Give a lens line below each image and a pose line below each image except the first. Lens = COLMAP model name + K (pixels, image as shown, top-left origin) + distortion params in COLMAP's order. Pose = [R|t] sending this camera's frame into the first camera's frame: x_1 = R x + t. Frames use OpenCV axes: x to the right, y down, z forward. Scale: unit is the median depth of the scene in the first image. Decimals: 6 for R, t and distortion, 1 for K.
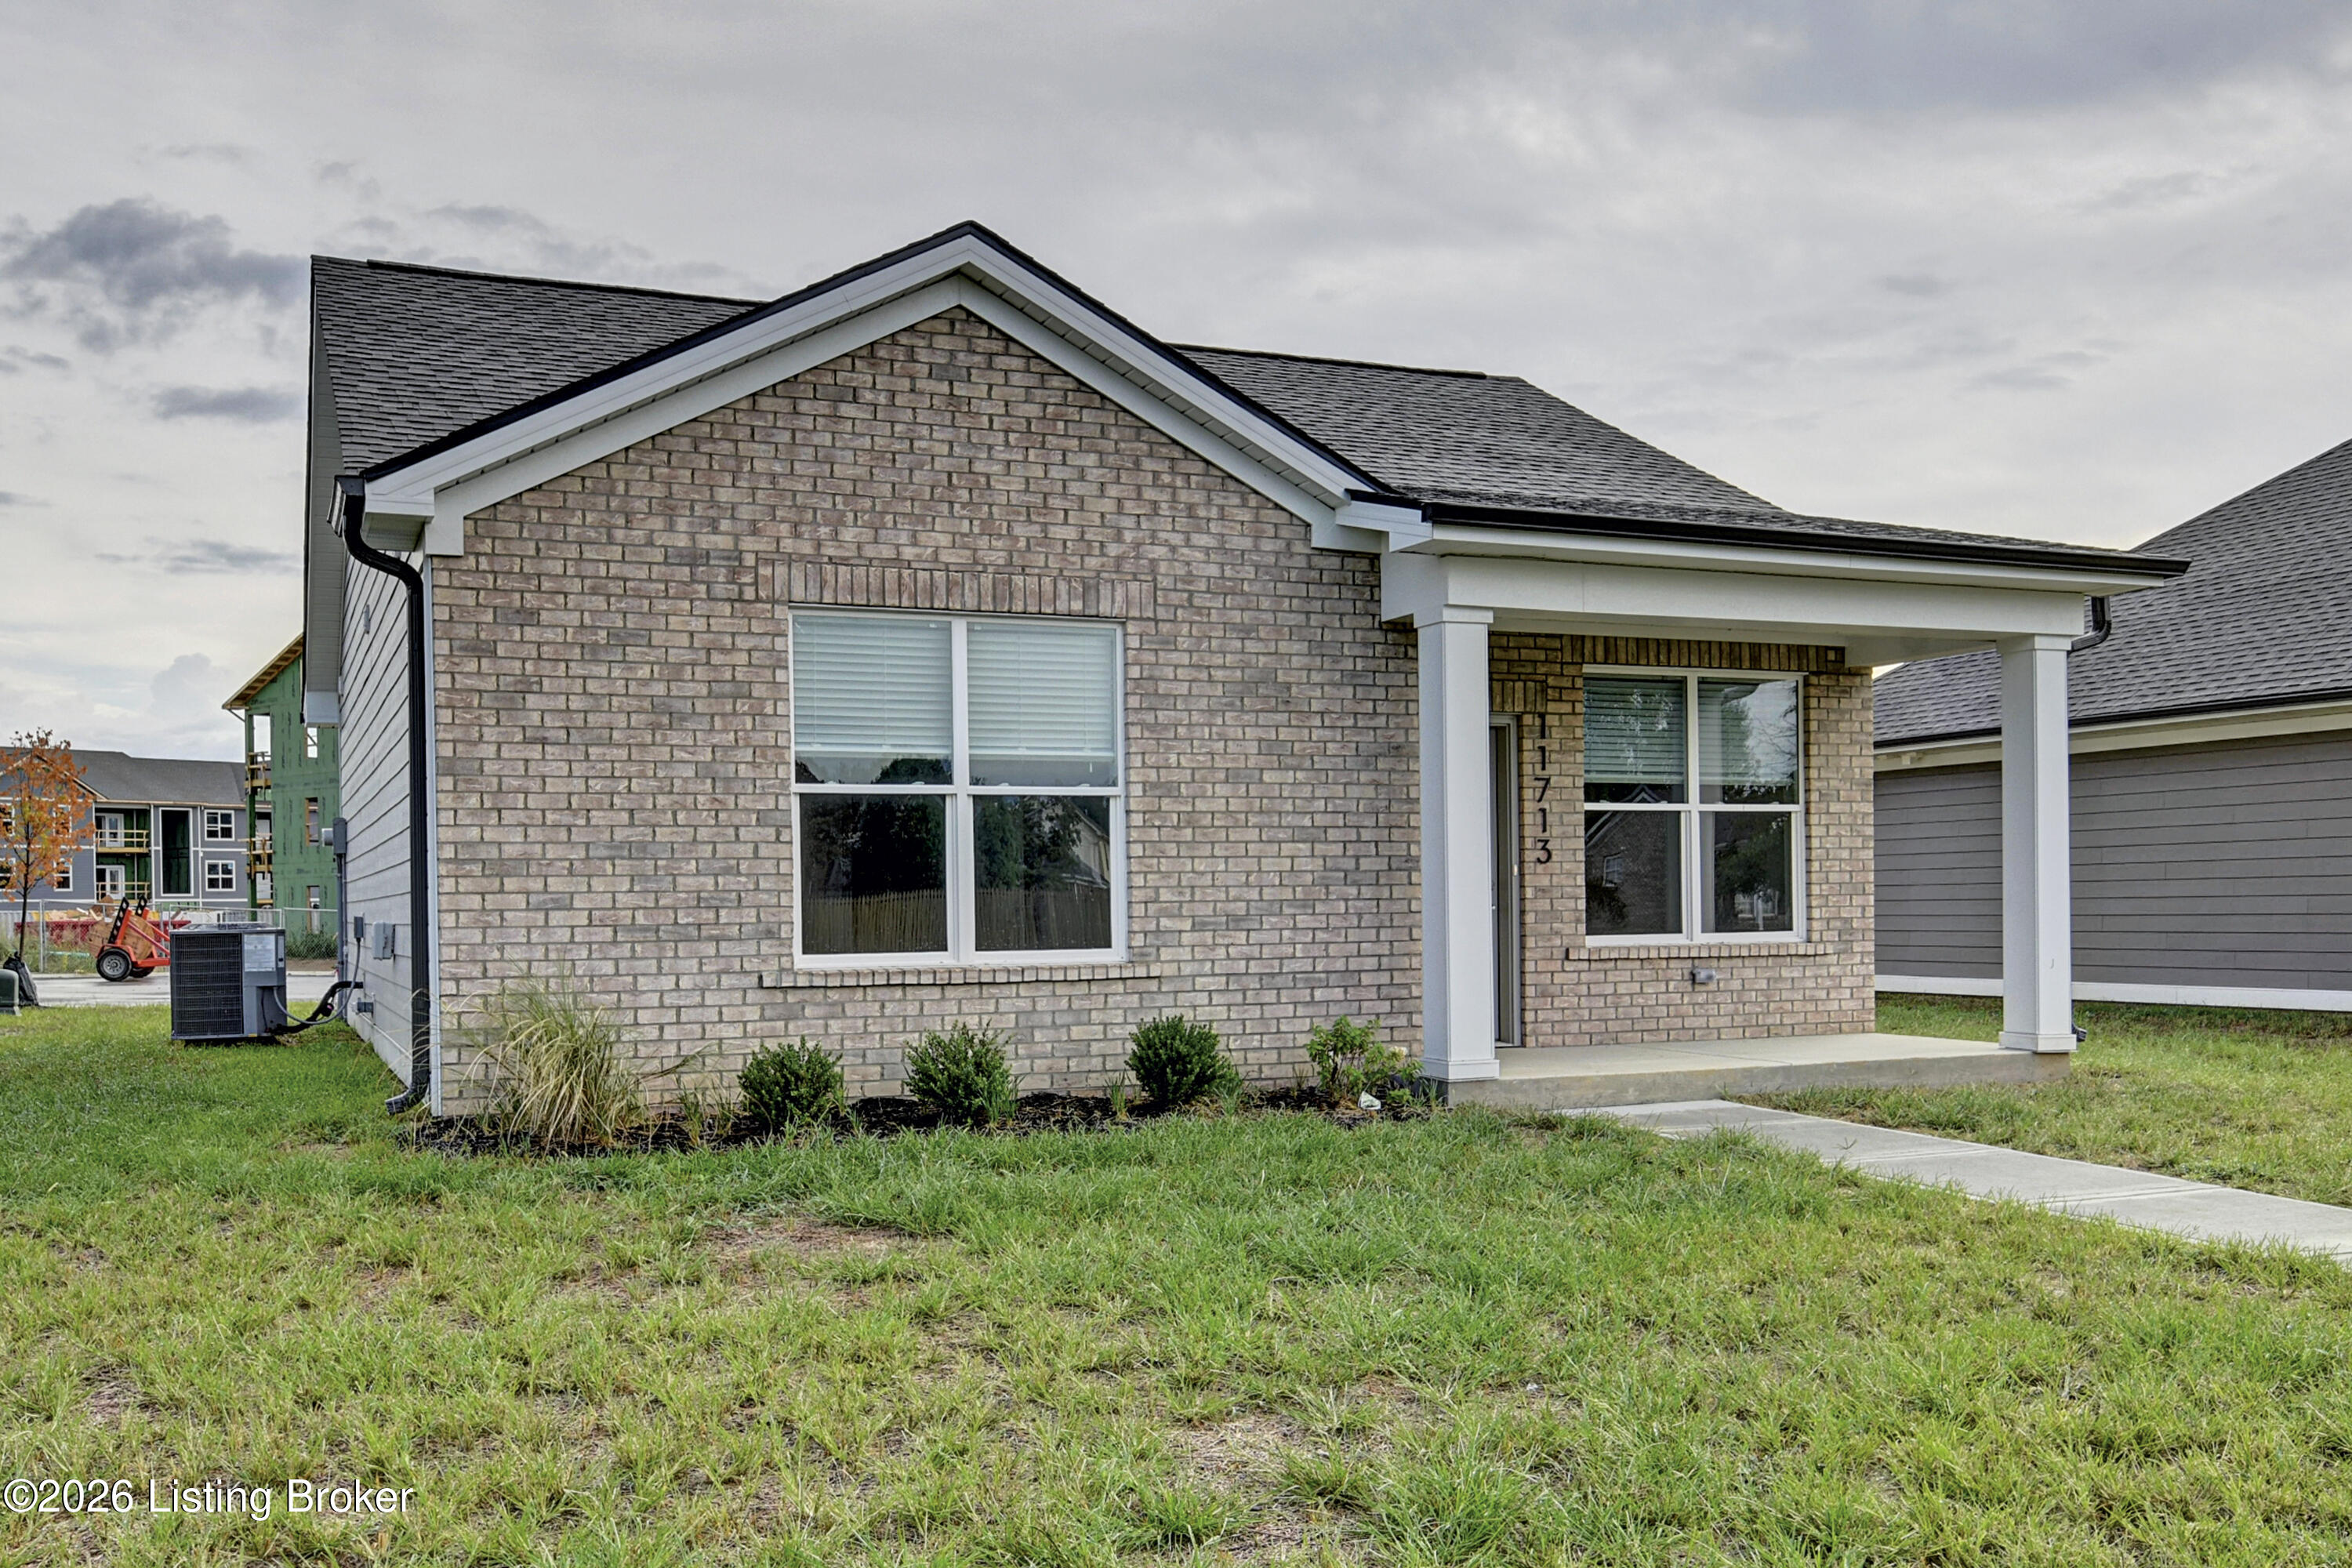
lens RADIAL K [[2185.1, 0, 1237.2], [0, 2185.1, 910.9], [0, 0, 1]] dist [0.004650, -0.002090]
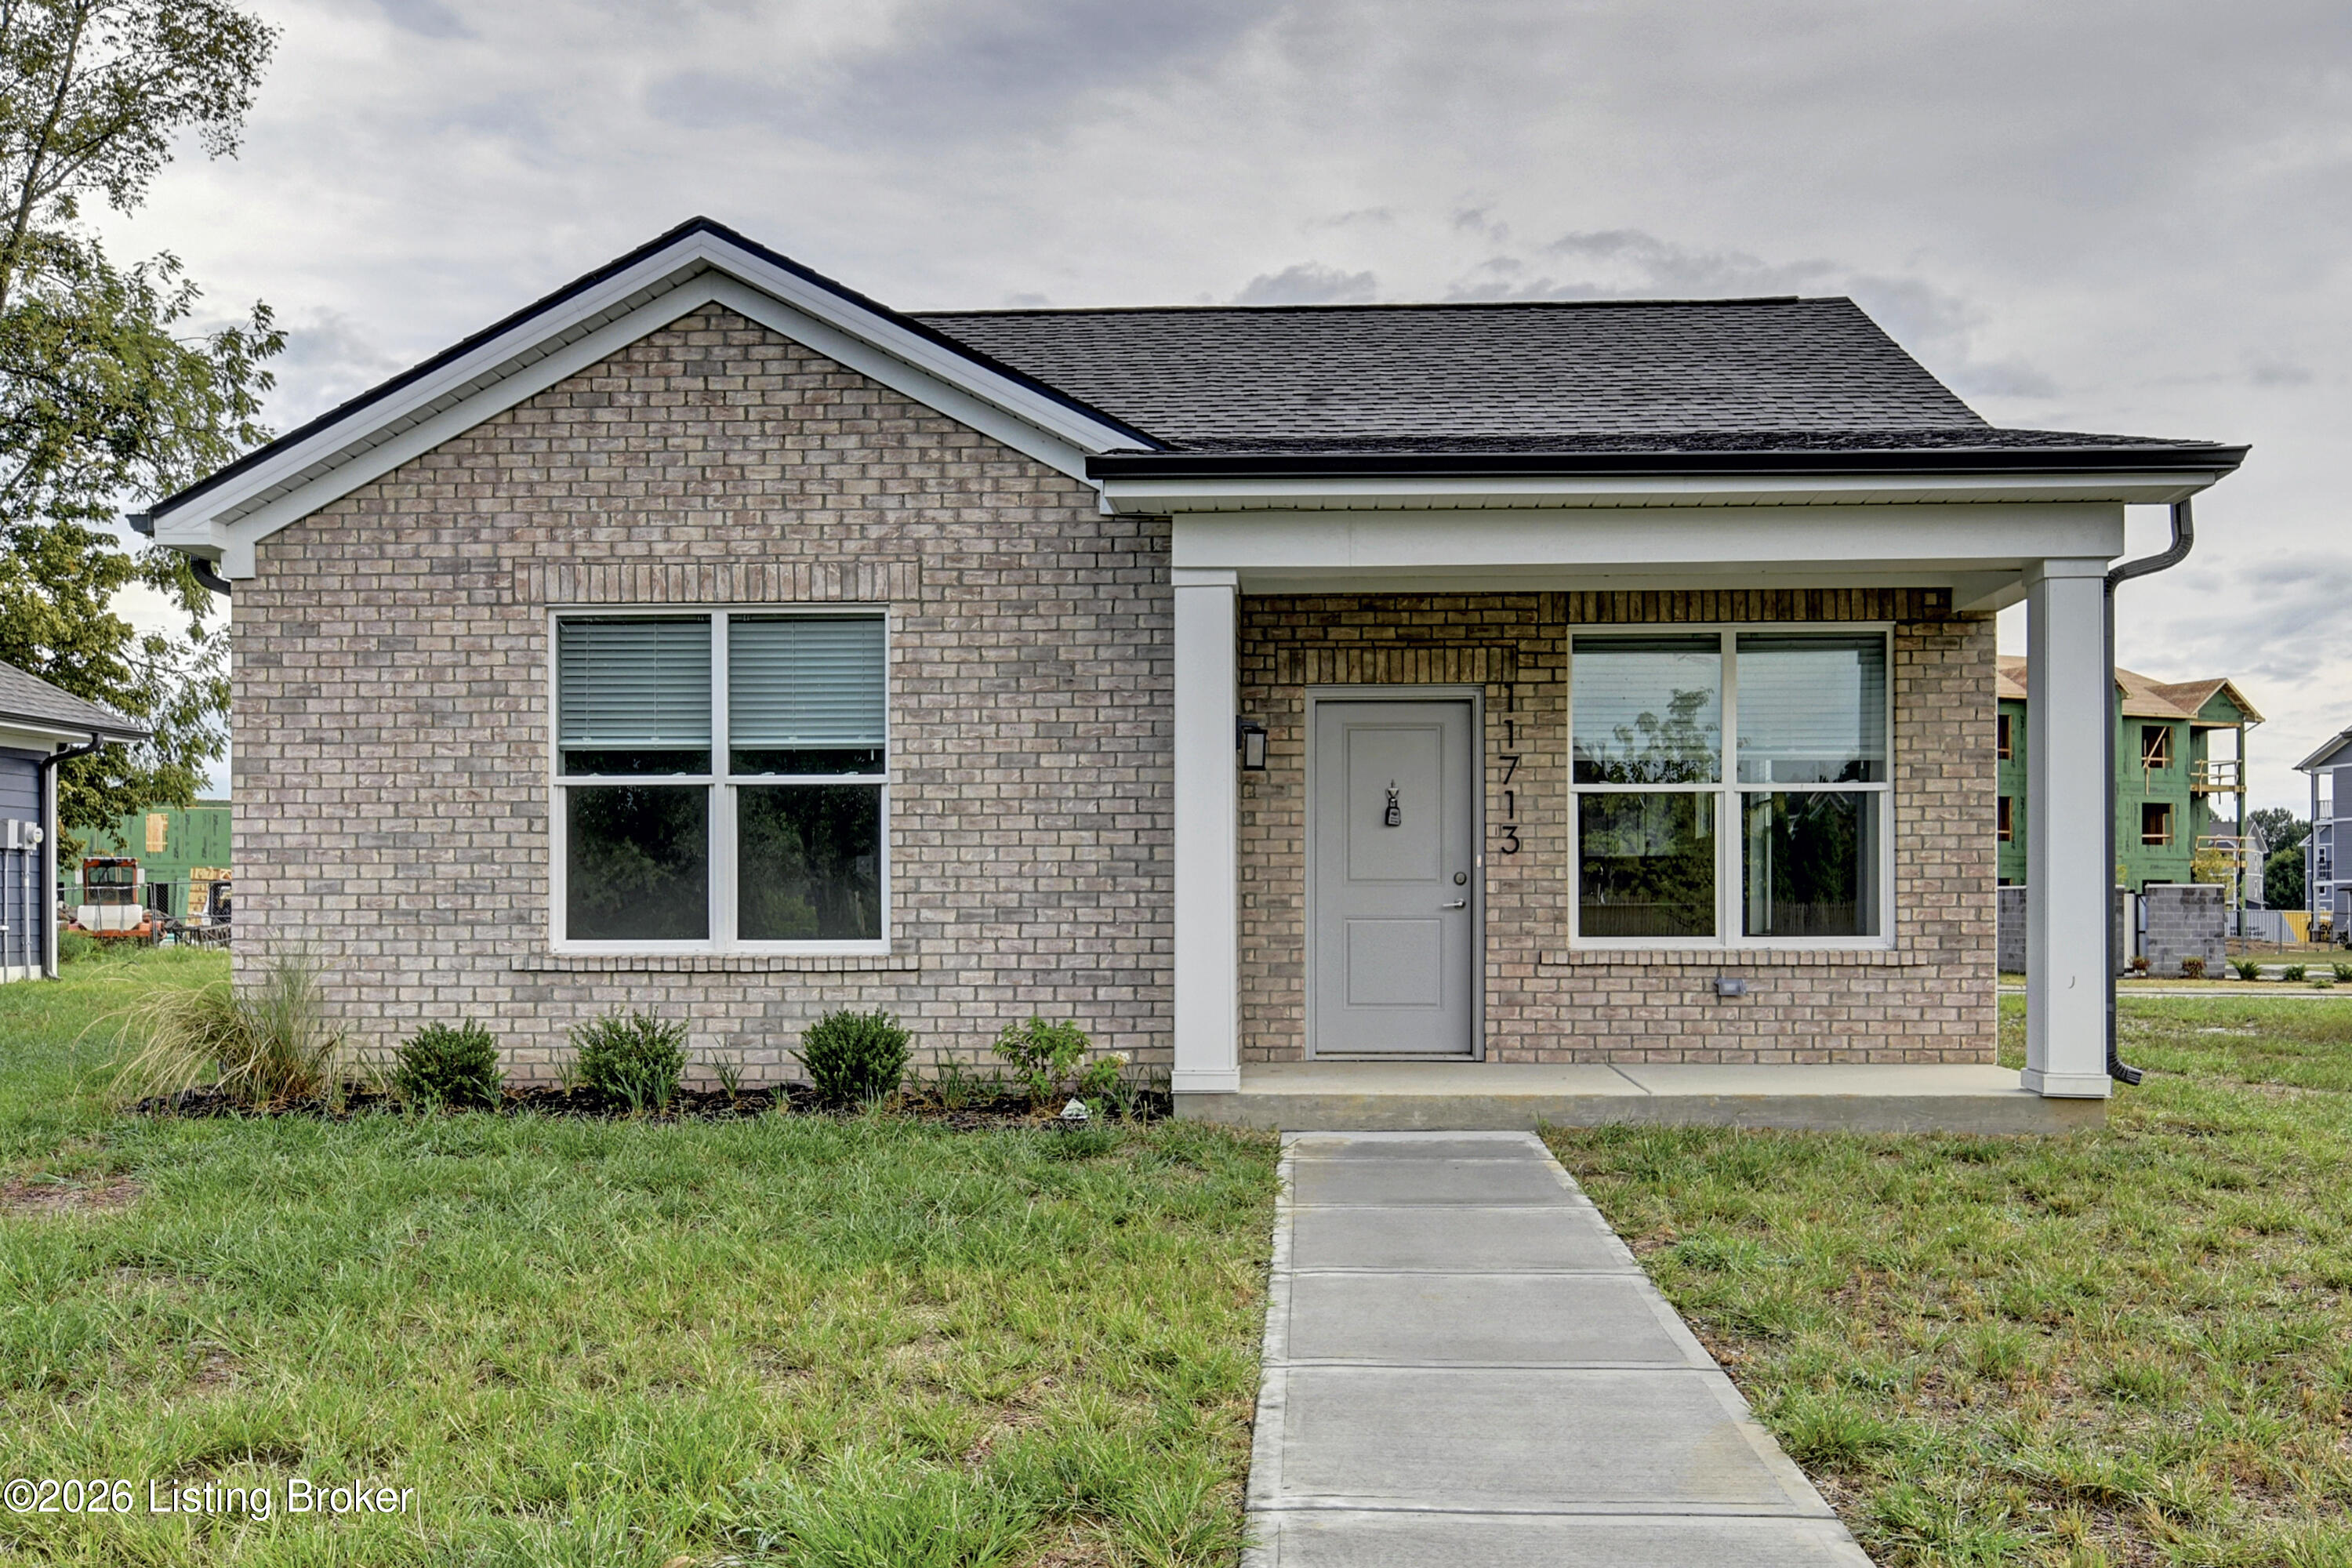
lens RADIAL K [[2185.1, 0, 1237.2], [0, 2185.1, 910.9], [0, 0, 1]] dist [0.004650, -0.002090]
pose [[0.891602, 0.010769, -0.452691, 0.511372], [-0.010443, 0.999940, 0.003219, -0.000540], [0.452699, 0.001857, 0.891662, 0.194183]]
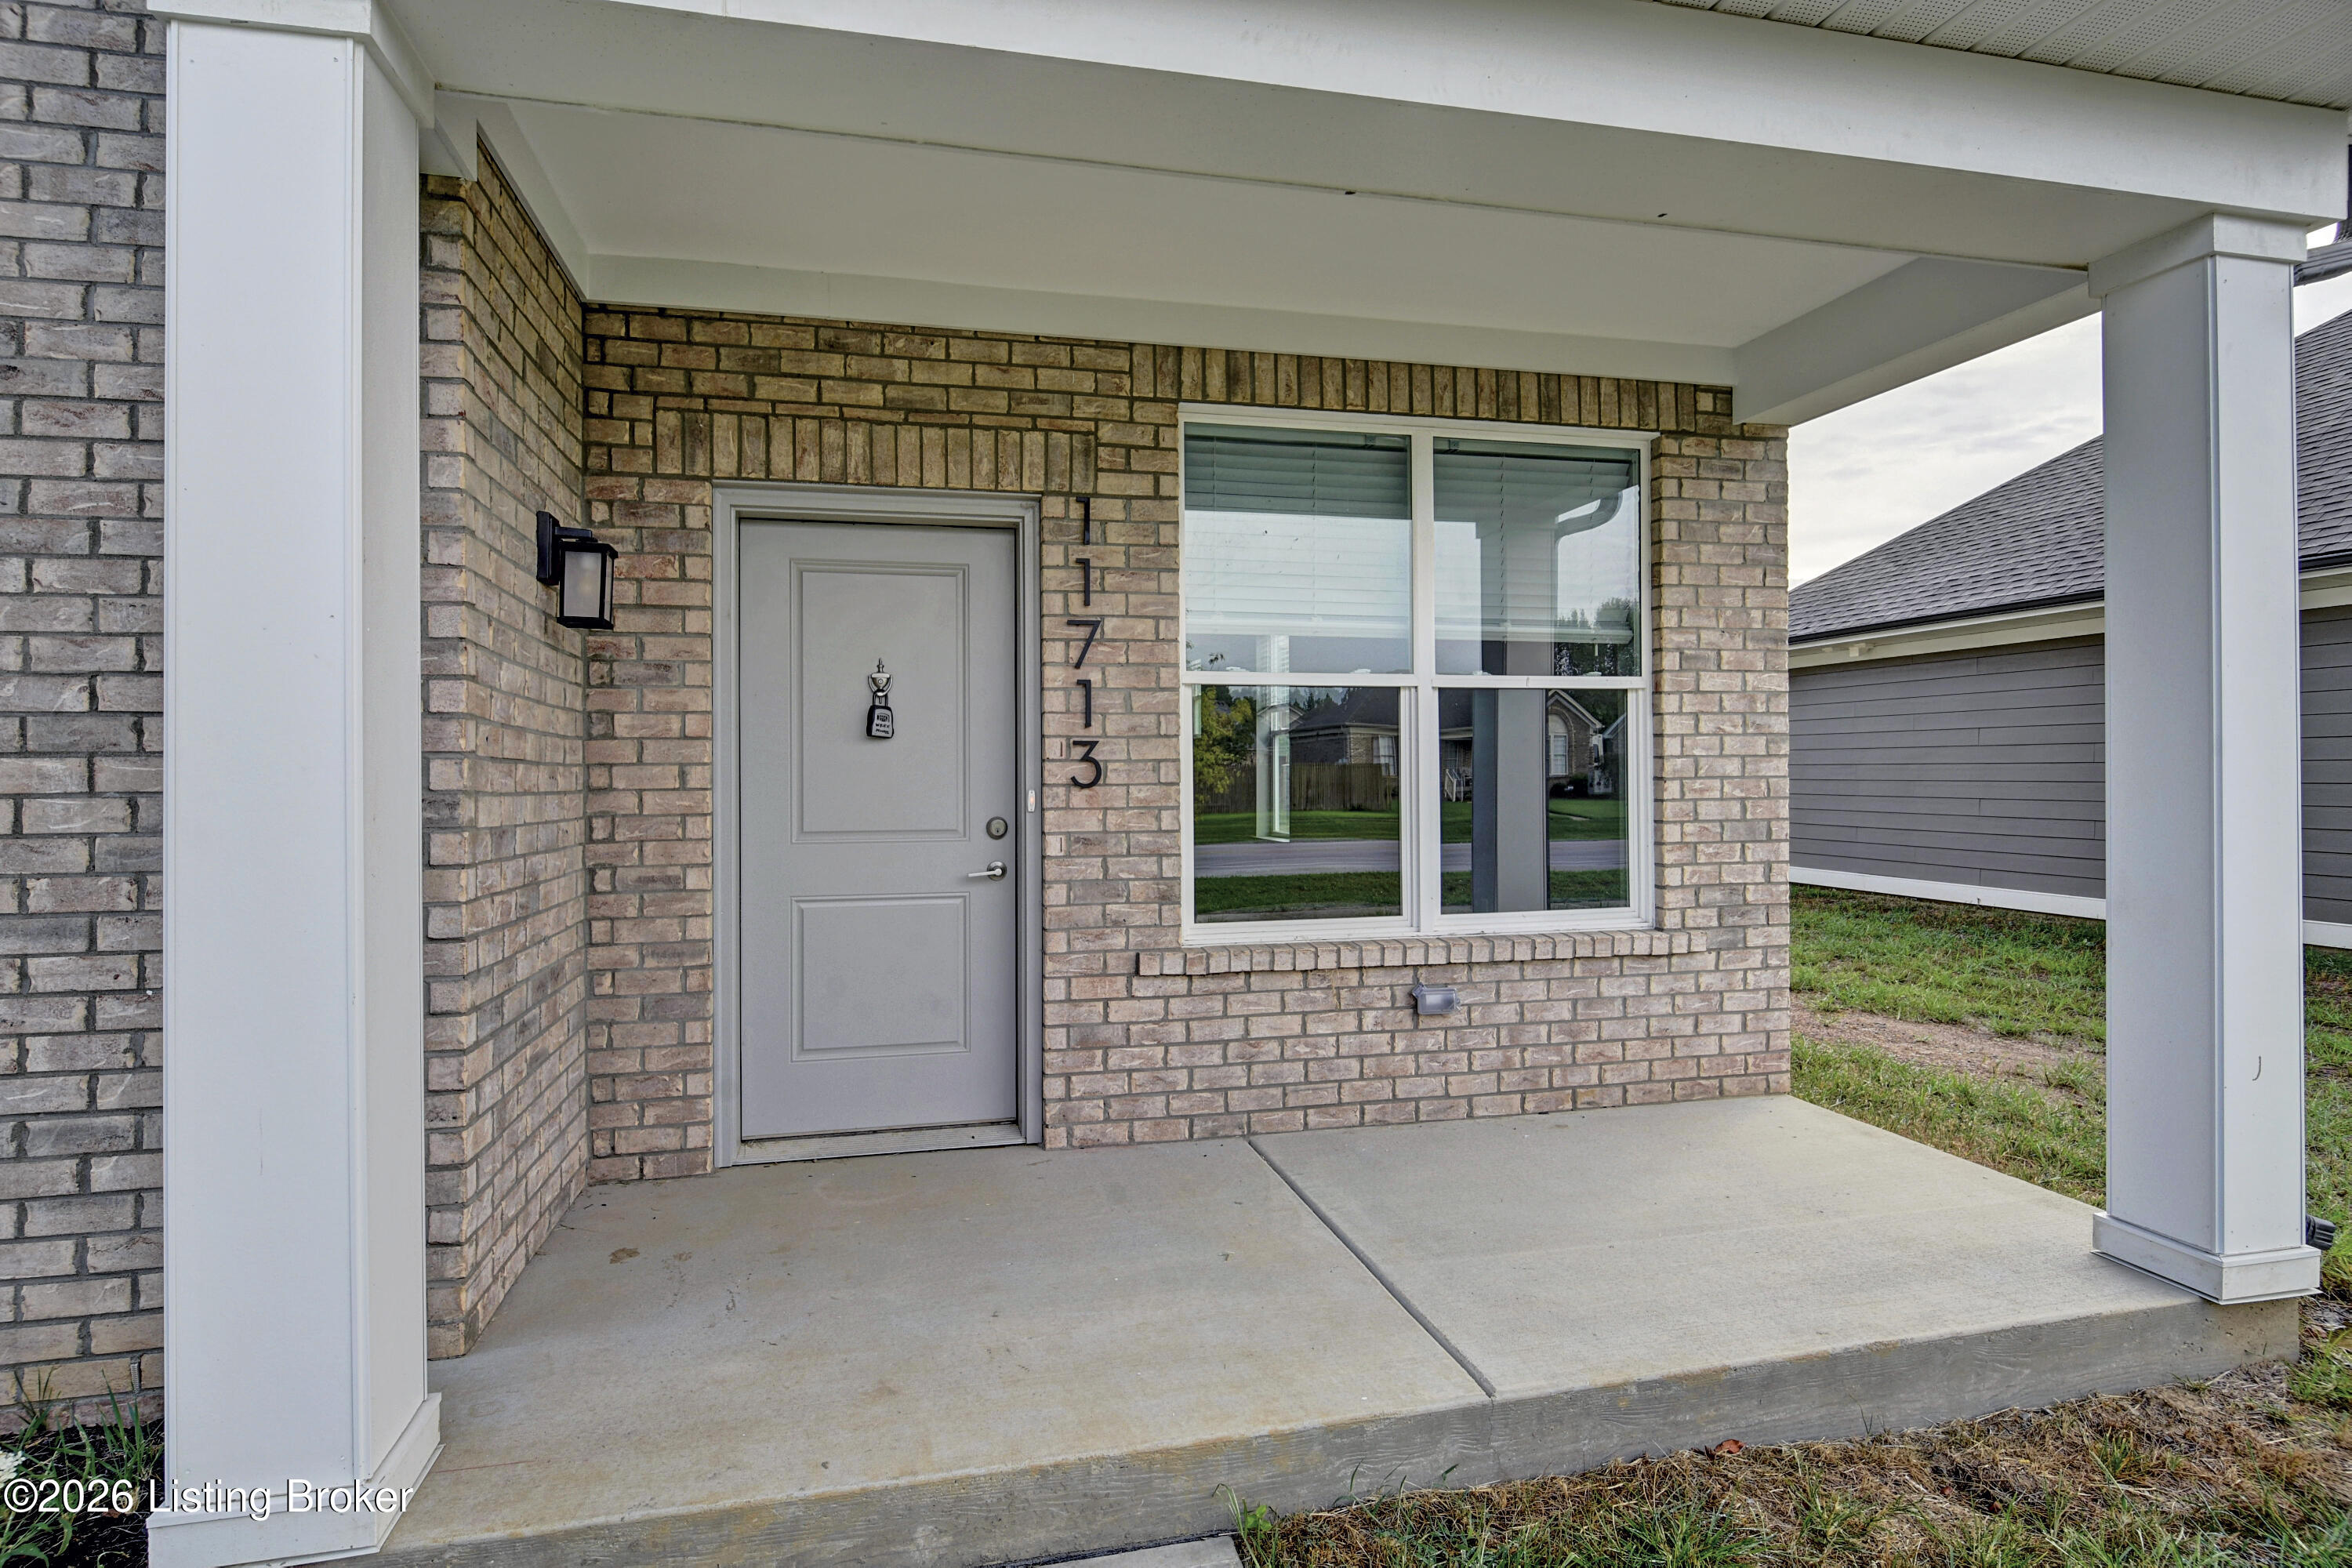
lens RADIAL K [[1274.3, 0, 1180.7], [0, 1274.3, 764.4], [0, 0, 1]] dist [-0.001430, -0.001393]
pose [[0.982095, 0.005816, -0.188299, 0.253279], [-0.006847, 0.999965, -0.004829, -0.030194], [0.188264, 0.006032, 0.982100, 0.826485]]
